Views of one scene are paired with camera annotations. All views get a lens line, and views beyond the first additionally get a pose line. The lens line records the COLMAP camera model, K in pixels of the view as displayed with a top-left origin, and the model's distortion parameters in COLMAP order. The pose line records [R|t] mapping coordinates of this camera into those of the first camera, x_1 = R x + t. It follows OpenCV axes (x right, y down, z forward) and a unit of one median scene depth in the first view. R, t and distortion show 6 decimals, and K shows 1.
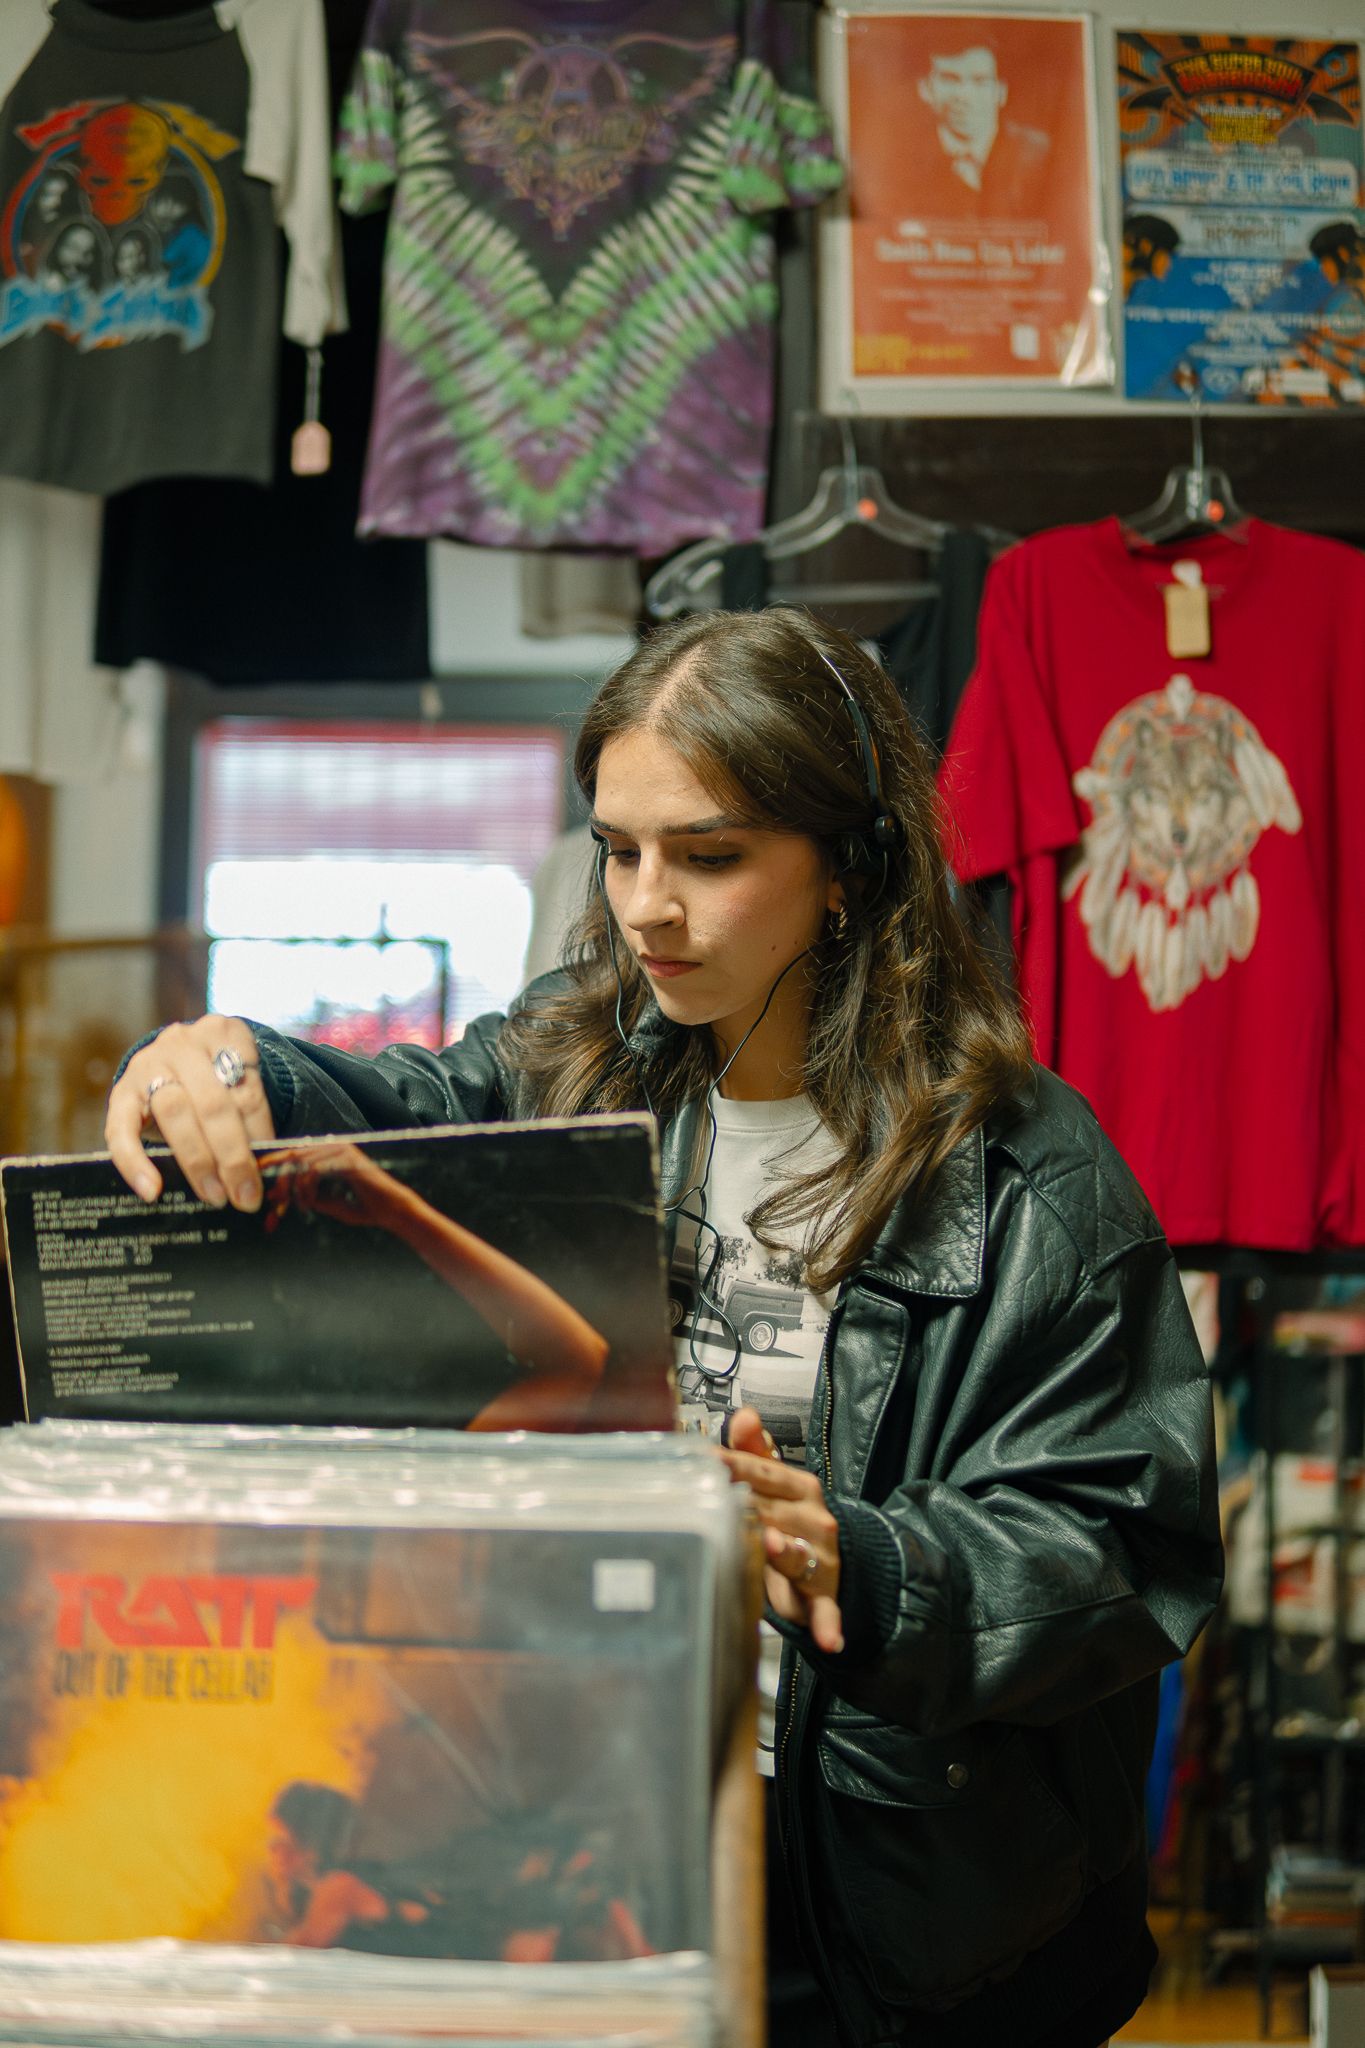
lens RADIAL K [[2702.6, 0, 675.5], [0, 2702.6, 1029.3], [0, 0, 1]] dist [-0.204577, 0.000000]
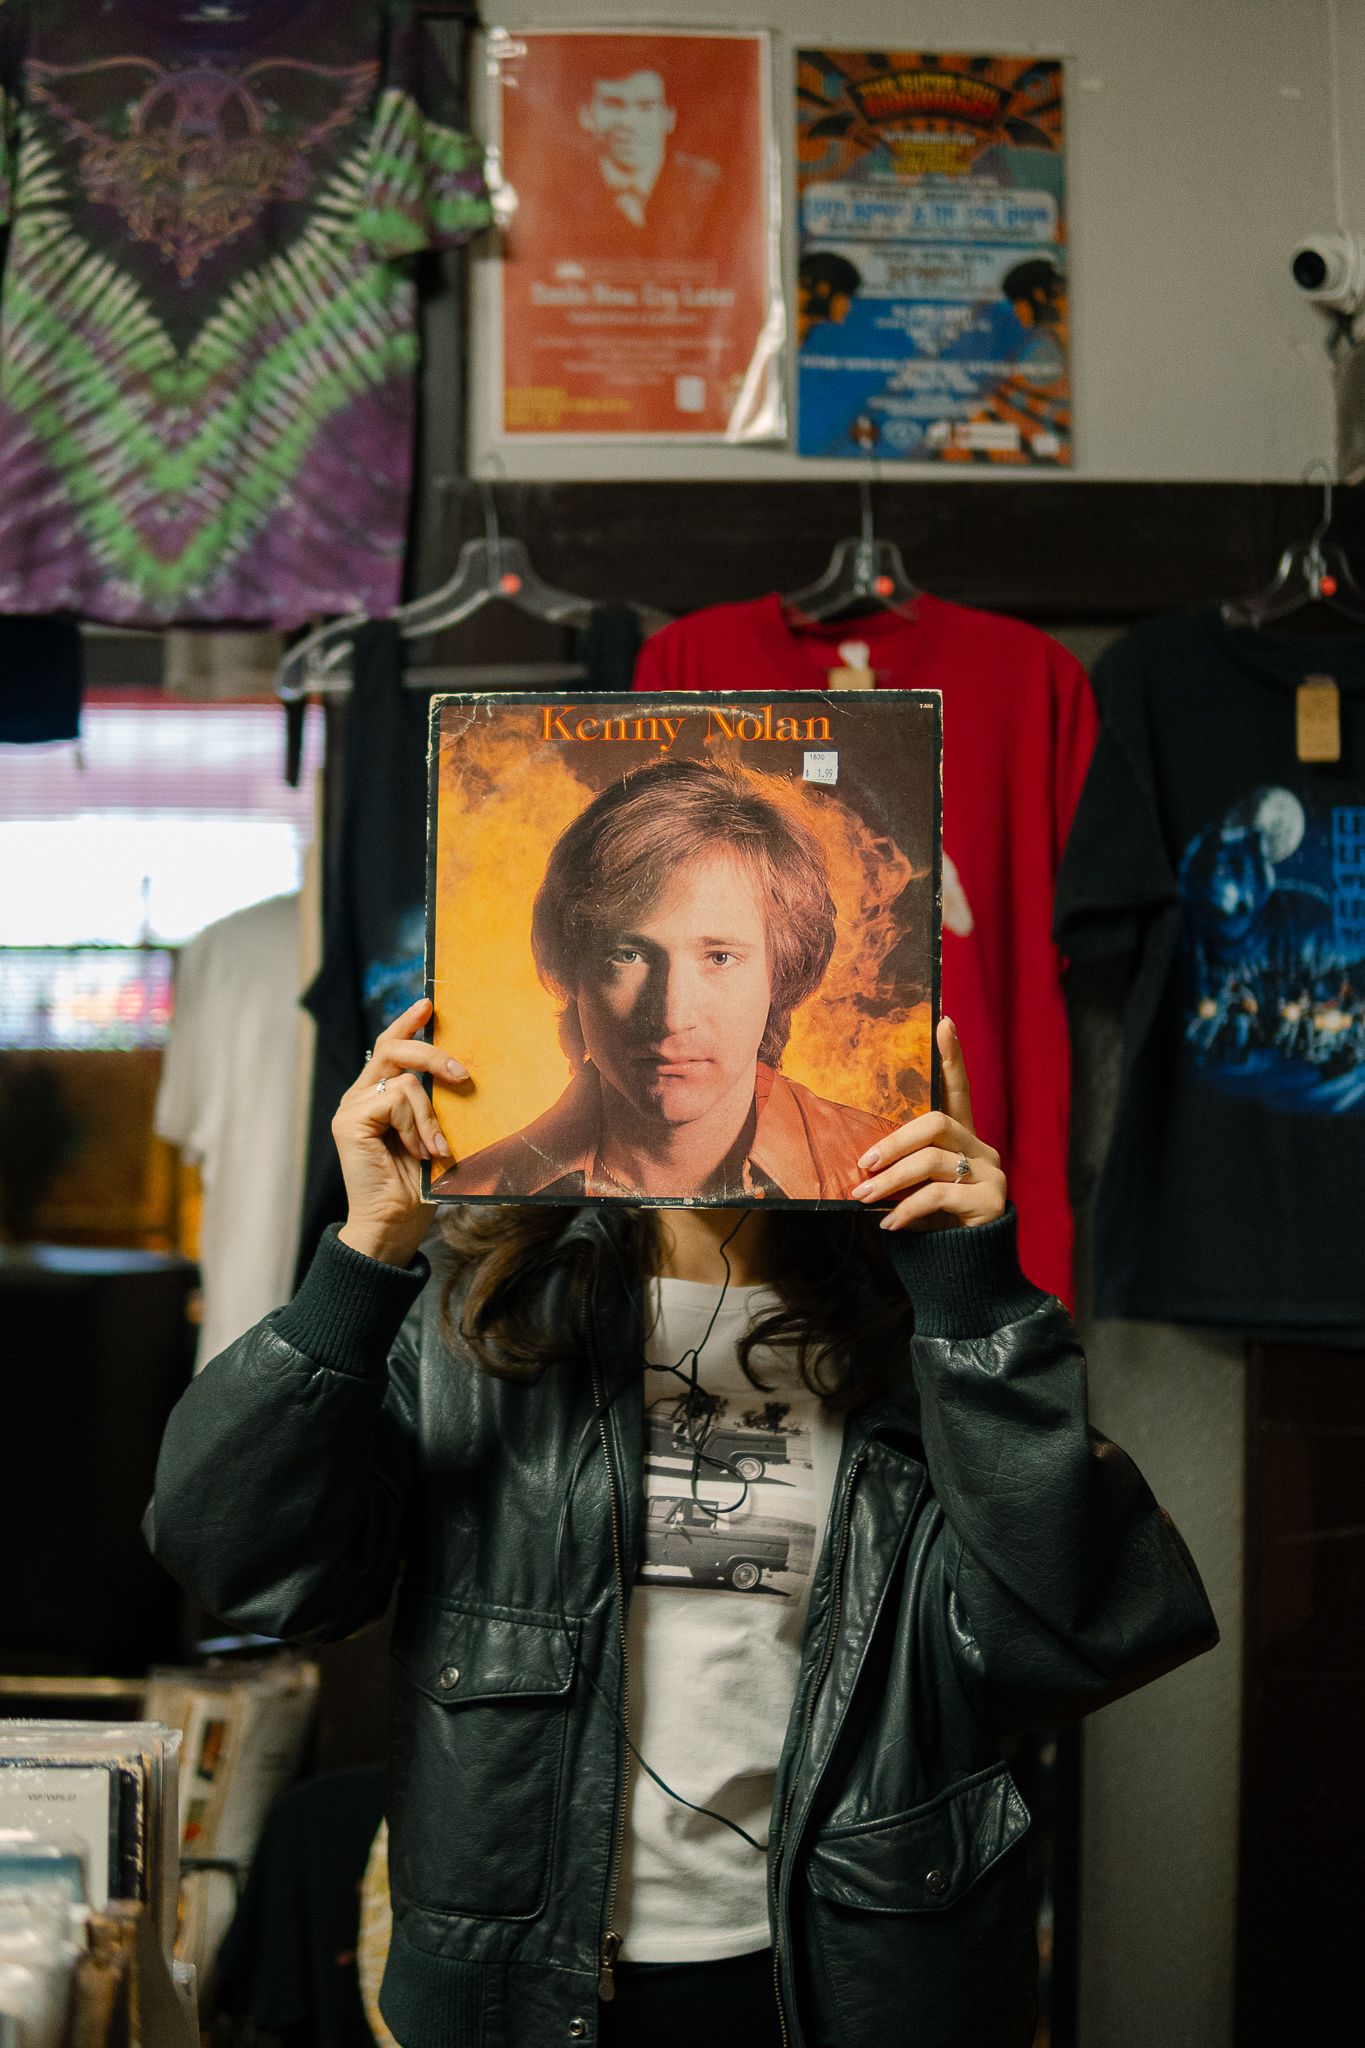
lens RADIAL K [[2702.6, 0, 683.5], [0, 2702.6, 1029.9], [0, 0, 1]] dist [-0.204577, 0.000000]
pose [[0.998322, -0.005157, 0.057672, 0.075505], [0.002736, 0.999115, 0.041980, -0.077513], [-0.057837, -0.041752, 0.997453, 0.062955]]
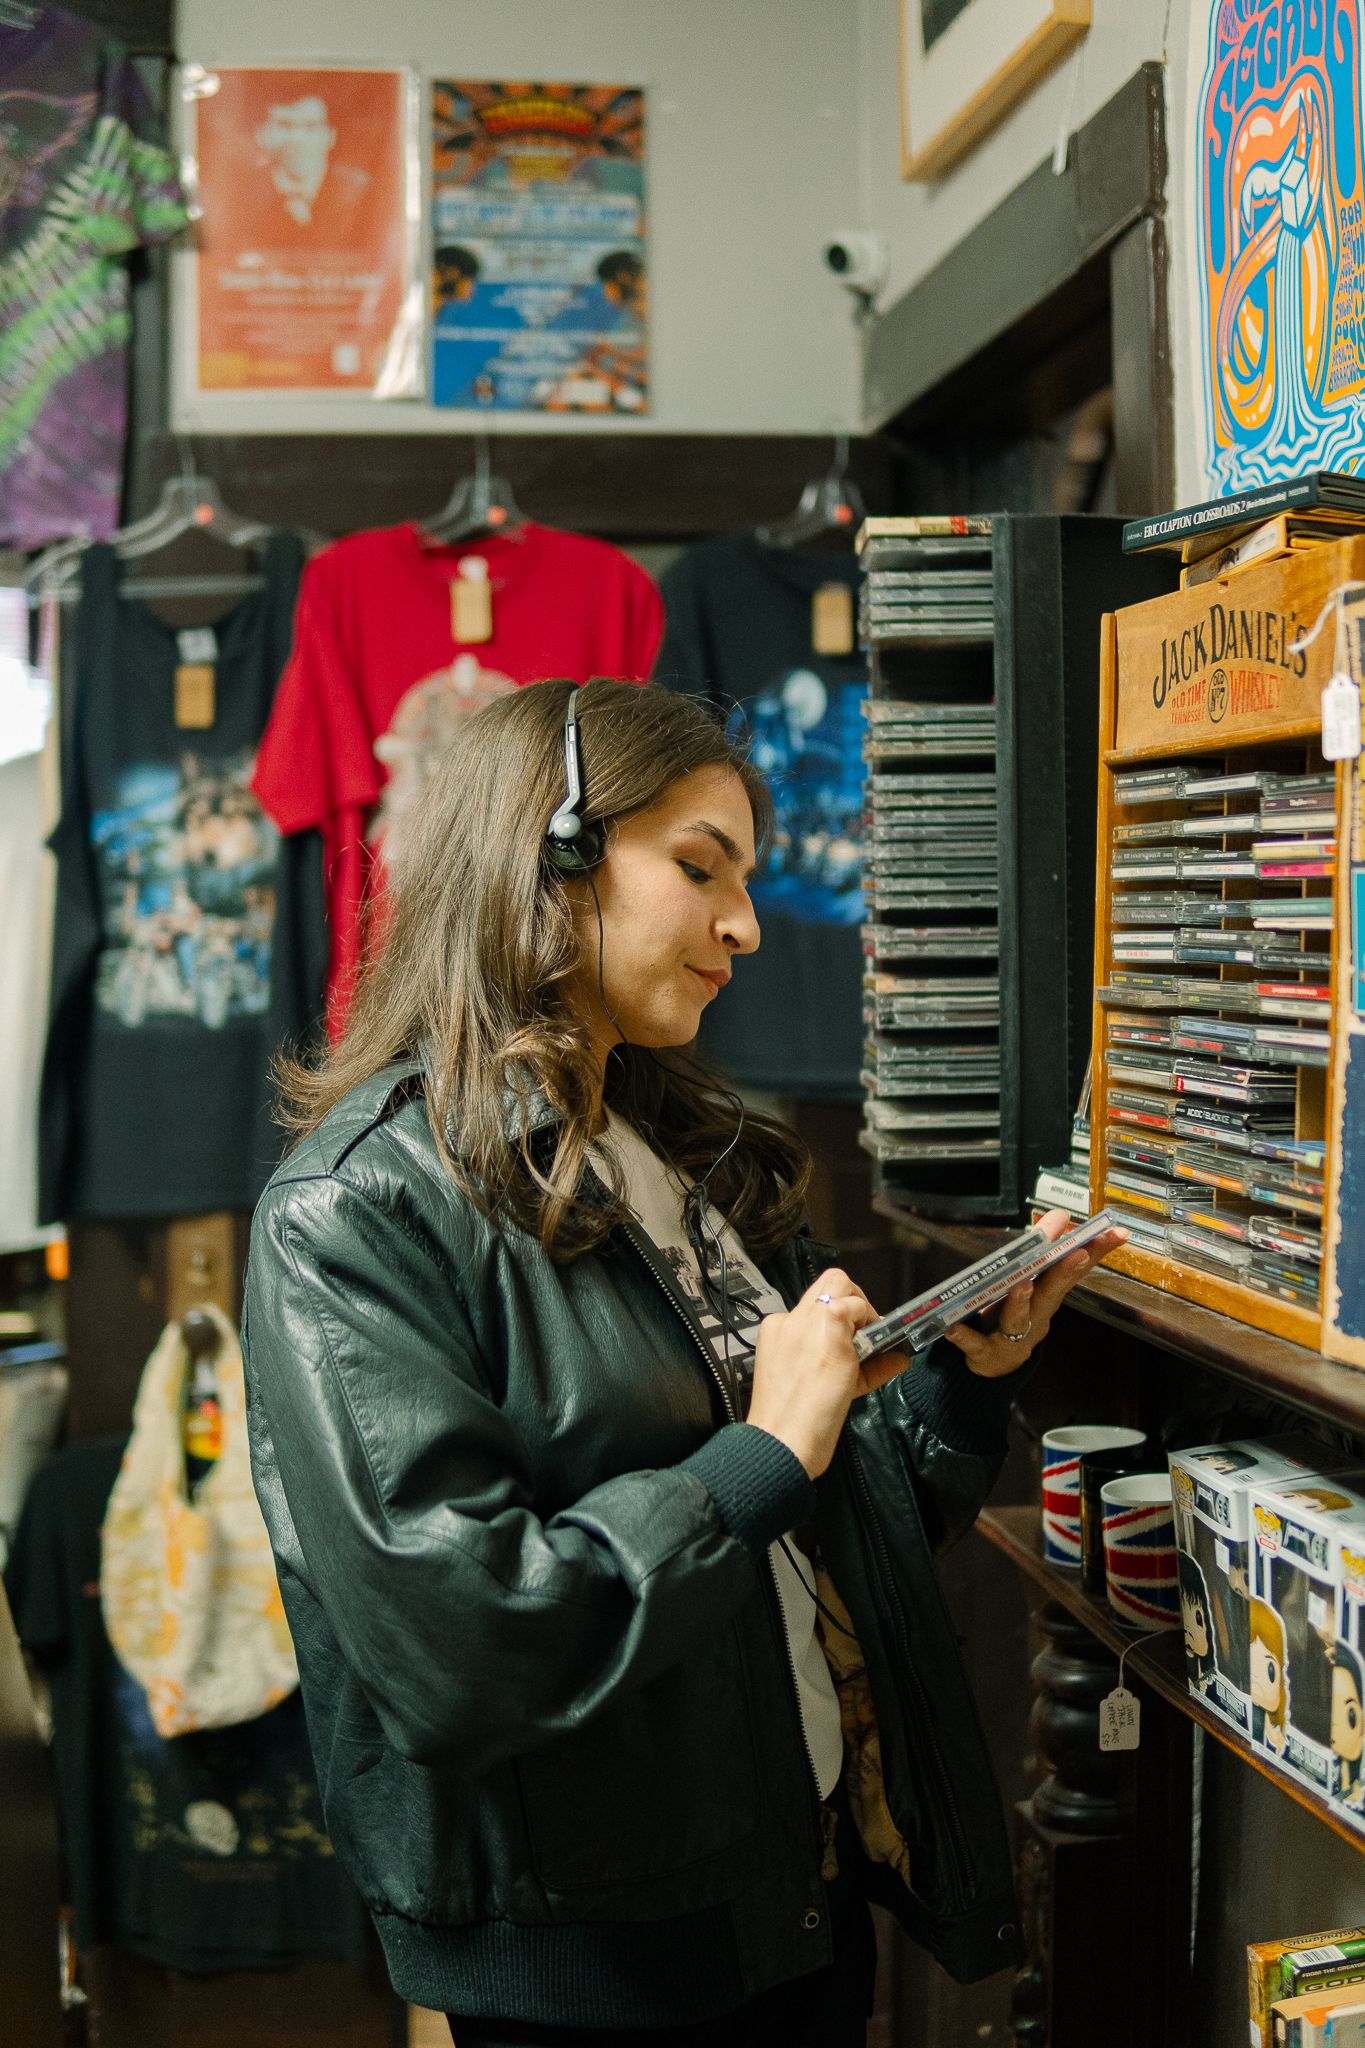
lens RADIAL K [[2702.6, 0, 680.3], [0, 2702.6, 1022.6], [0, 0, 1]] dist [-0.204577, 0.000000]
pose [[0.986179, -0.022801, 0.164108, 0.079146], [0.006213, 0.994878, 0.100888, -0.086910], [-0.165568, -0.098474, 0.981270, -0.203888]]
